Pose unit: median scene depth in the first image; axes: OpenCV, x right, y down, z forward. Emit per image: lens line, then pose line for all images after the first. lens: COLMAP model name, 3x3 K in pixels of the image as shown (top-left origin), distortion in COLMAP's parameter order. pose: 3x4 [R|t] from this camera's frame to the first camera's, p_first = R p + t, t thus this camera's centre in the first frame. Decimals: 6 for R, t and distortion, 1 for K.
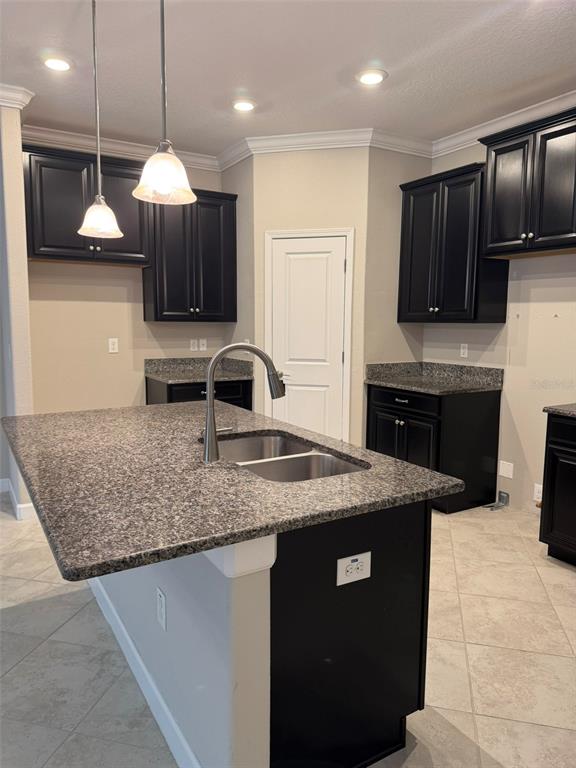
lens RADIAL K [[549.9, 0, 288.0], [0, 549.9, 384.0], [0, 0, 1]] dist [0.054674, -0.003112]
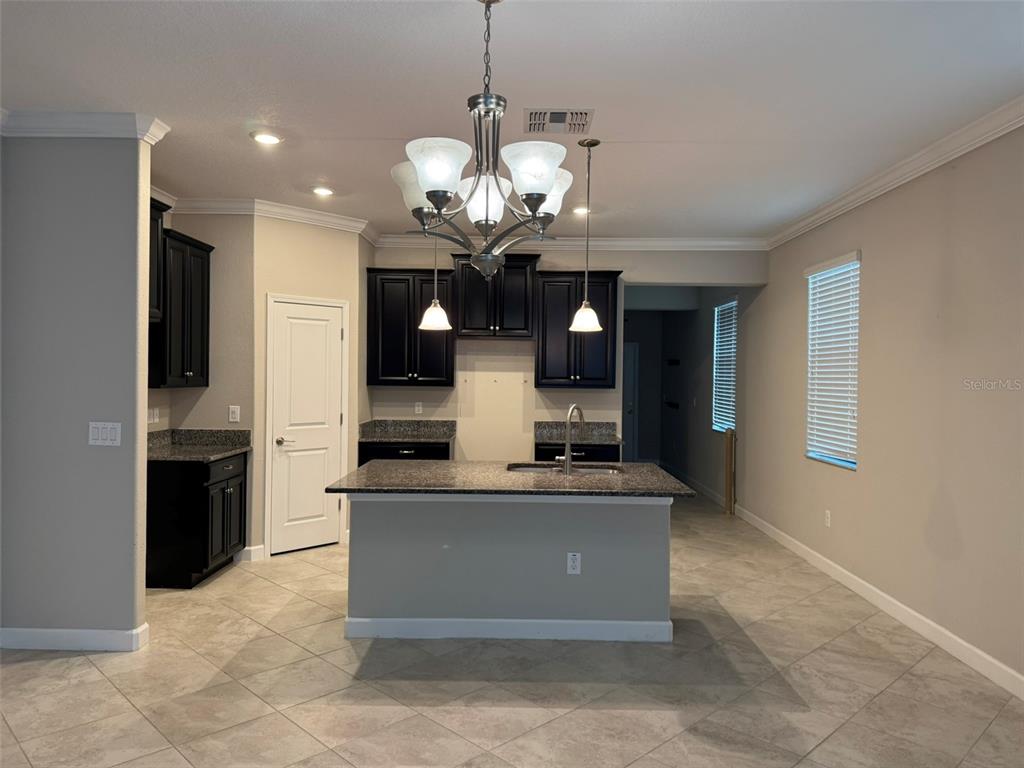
lens RADIAL K [[695.3, 0, 512.0], [0, 695.3, 384.0], [0, 0, 1]] dist [0.059171, 0.000018]
pose [[0.510767, -0.013084, 0.859620, -0.942999], [0.084942, 0.995760, -0.035315, -0.043457], [-0.855513, 0.091056, 0.509713, 0.033584]]
